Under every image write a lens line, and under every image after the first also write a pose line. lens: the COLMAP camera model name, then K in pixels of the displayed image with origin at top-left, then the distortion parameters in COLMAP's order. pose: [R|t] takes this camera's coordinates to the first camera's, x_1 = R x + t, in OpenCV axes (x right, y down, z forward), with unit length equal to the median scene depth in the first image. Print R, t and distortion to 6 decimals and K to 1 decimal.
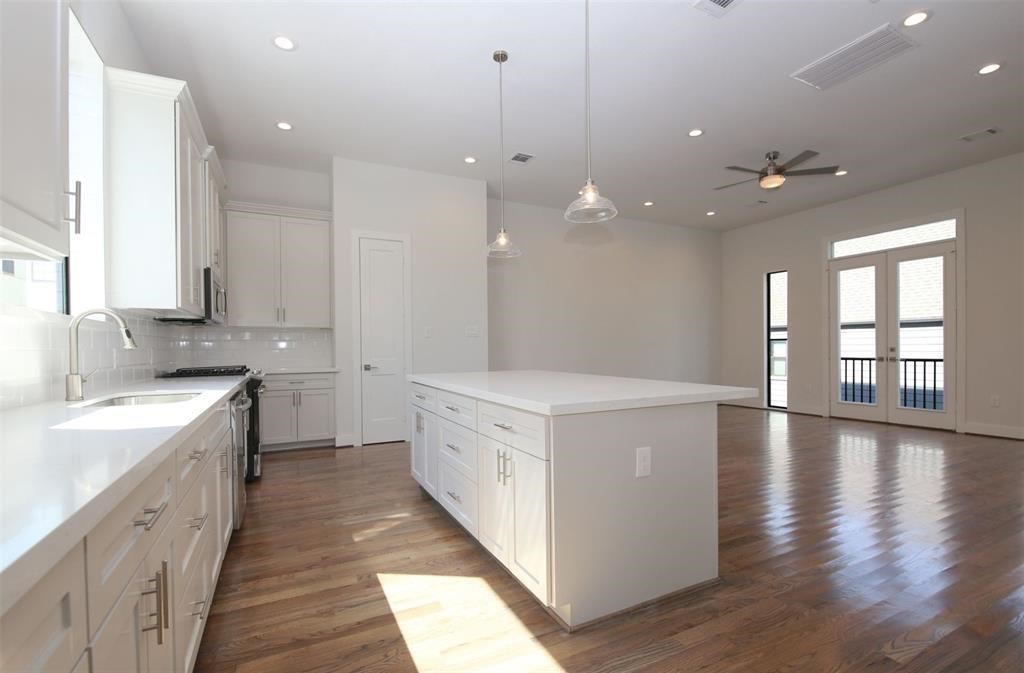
lens RADIAL K [[445.8, 0, 515.9], [0, 445.8, 352.8], [0, 0, 1]] dist [0.000808, 0.000072]
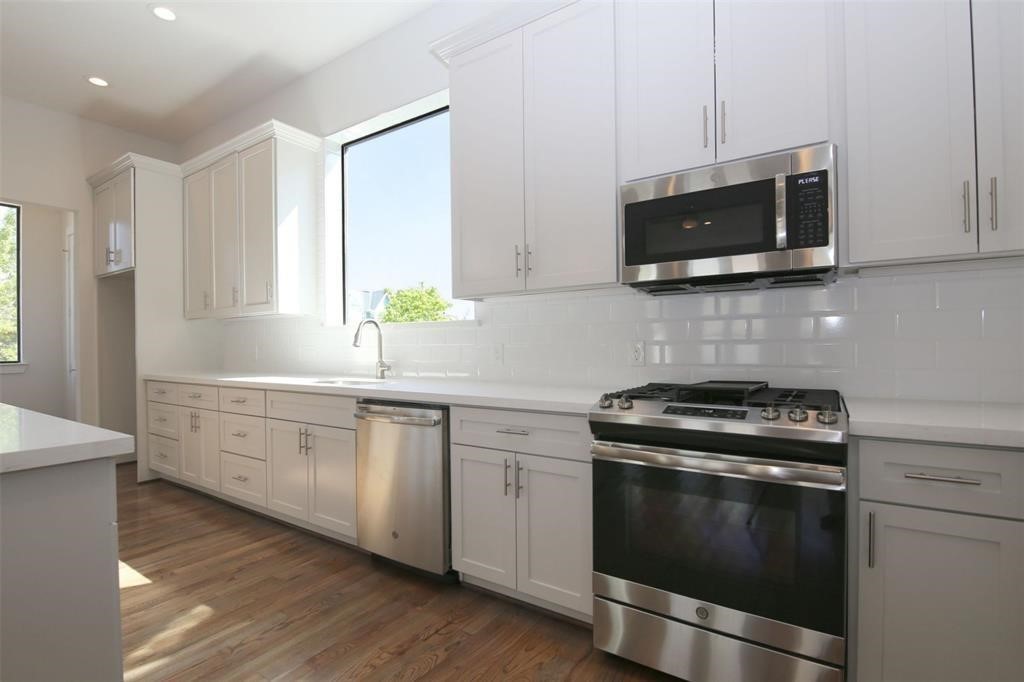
lens RADIAL K [[486.4, 0, 507.7], [0, 486.4, 344.7], [0, 0, 1]] dist [-0.002136, -0.000582]
pose [[-0.886231, 0.012555, -0.463073, -0.454954], [0.011634, 0.999921, 0.004845, -0.005148], [0.463097, -0.001094, -0.886307, 2.031114]]
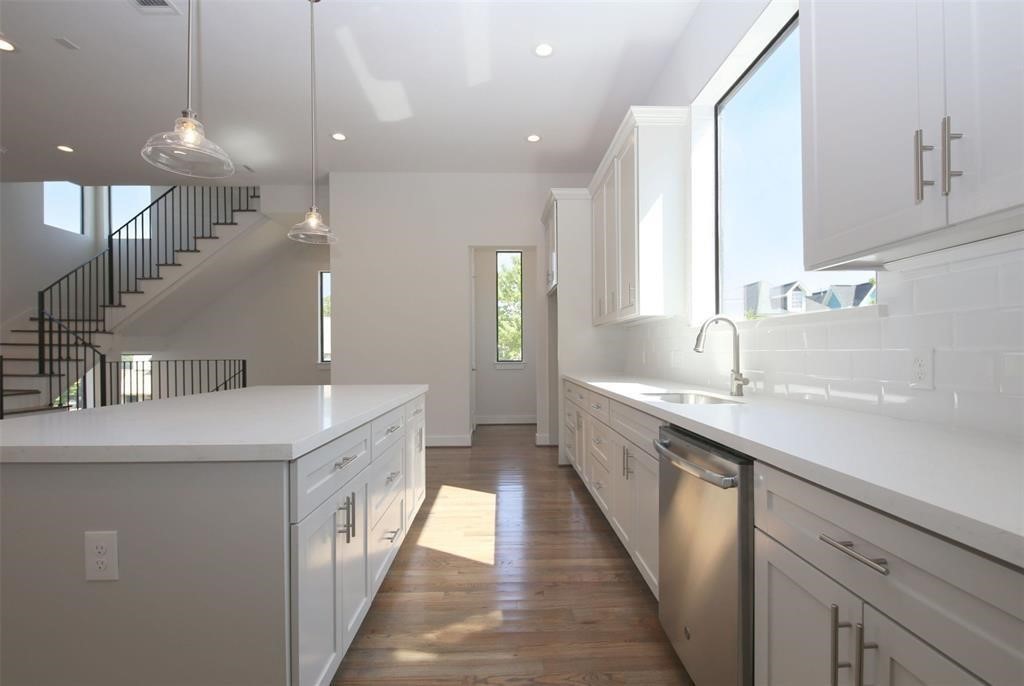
lens RADIAL K [[460.1, 0, 513.3], [0, 460.1, 353.0], [0, 0, 1]] dist [0.003644, -0.000034]
pose [[-0.897914, 0.011936, 0.440009, -0.747002], [0.014943, 0.999883, 0.003370, -0.005170], [-0.439917, 0.009601, -0.897987, 1.743782]]
